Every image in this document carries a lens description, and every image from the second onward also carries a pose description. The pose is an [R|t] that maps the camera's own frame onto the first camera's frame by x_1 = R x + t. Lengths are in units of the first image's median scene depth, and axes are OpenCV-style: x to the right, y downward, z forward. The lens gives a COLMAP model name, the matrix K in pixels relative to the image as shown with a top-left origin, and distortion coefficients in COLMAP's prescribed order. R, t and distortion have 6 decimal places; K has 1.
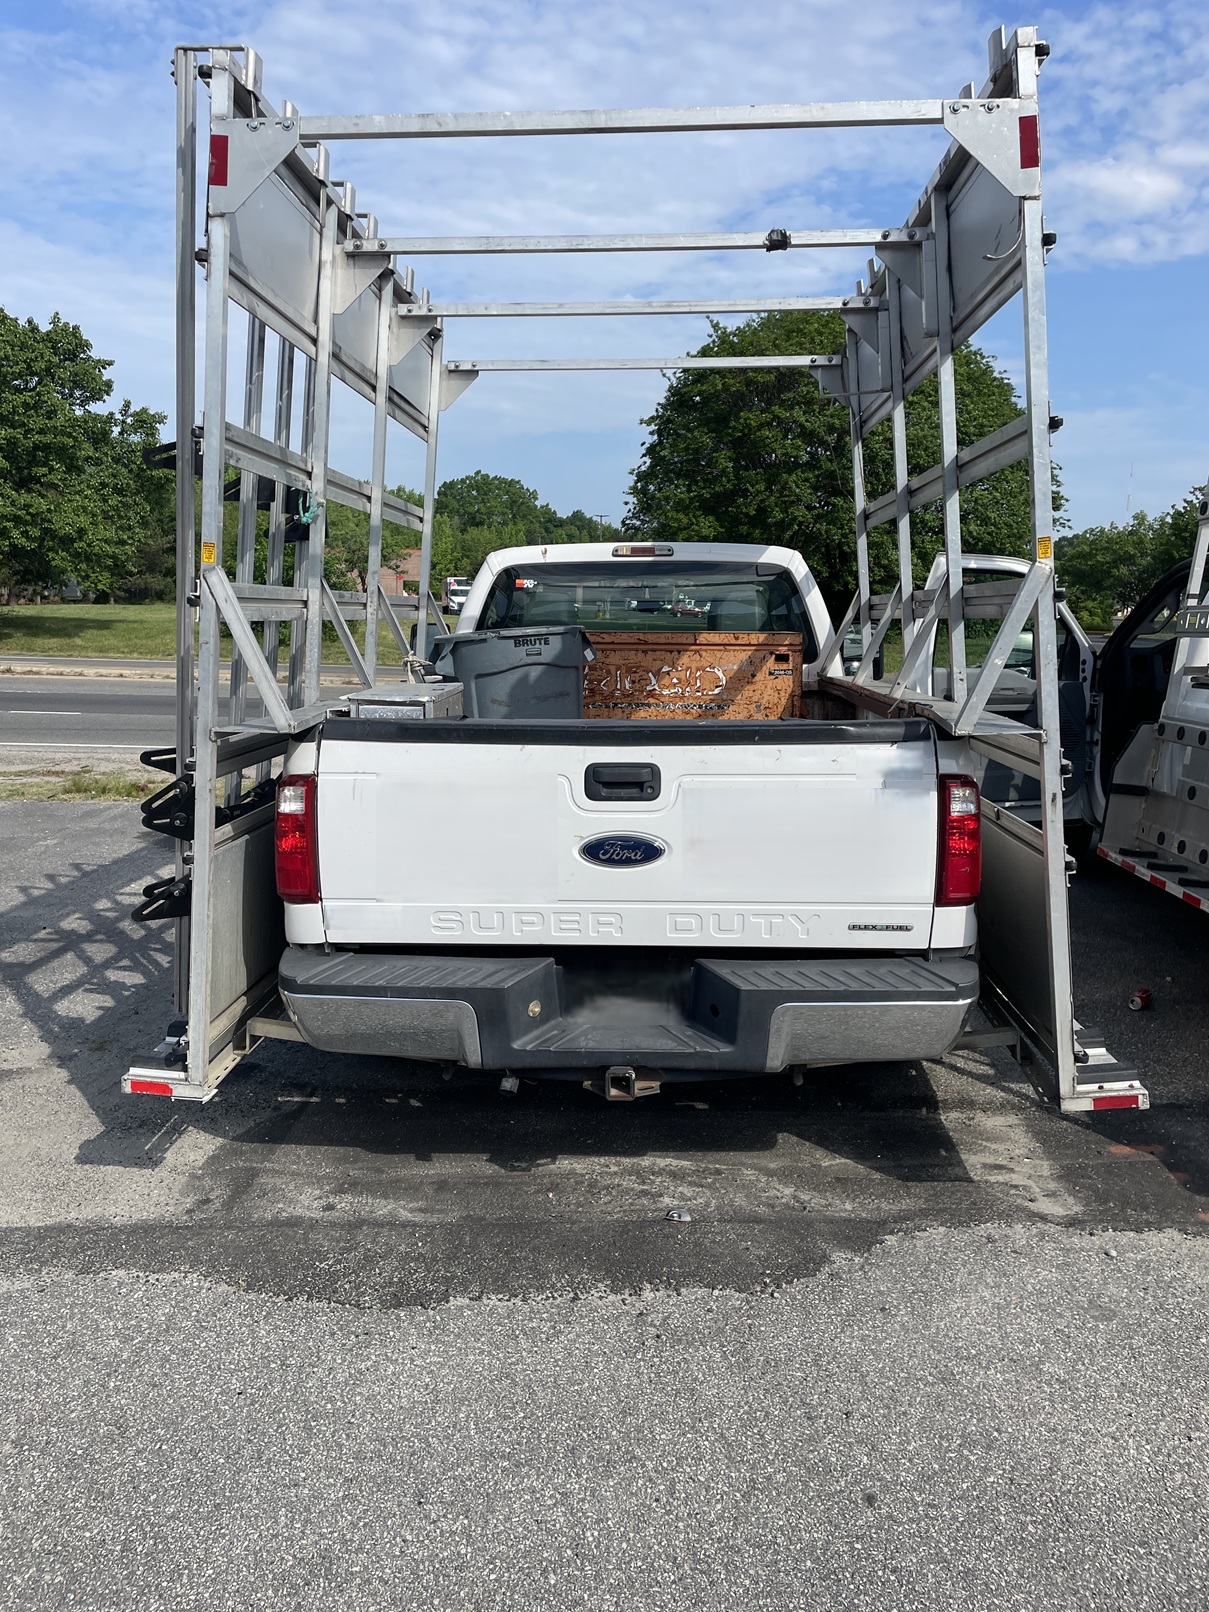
lens RADIAL K [[1226.8, 0, 604.5], [0, 1226.8, 806.0], [0, 0, 1]] dist [0.107428, -0.151237]
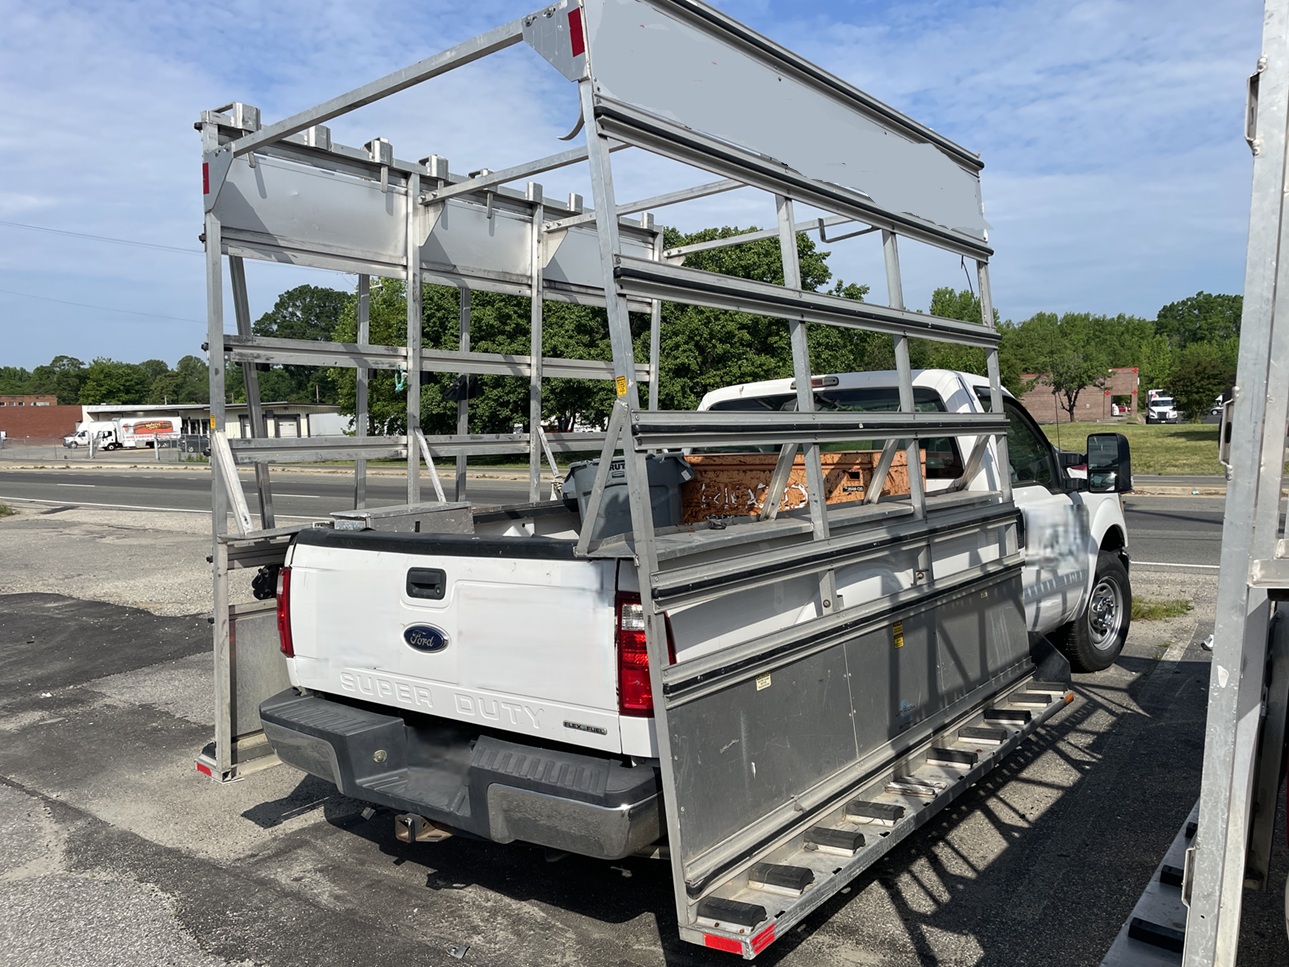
lens RADIAL K [[981.0, 0, 627.7], [0, 981.0, 499.5], [0, 0, 1]] dist [0.107428, -0.151237]
pose [[0.805327, 0.001973, -0.592827, 0.719685], [-0.052588, 0.996290, -0.068123, -0.043341], [0.590493, 0.086037, 0.802443, 0.274984]]
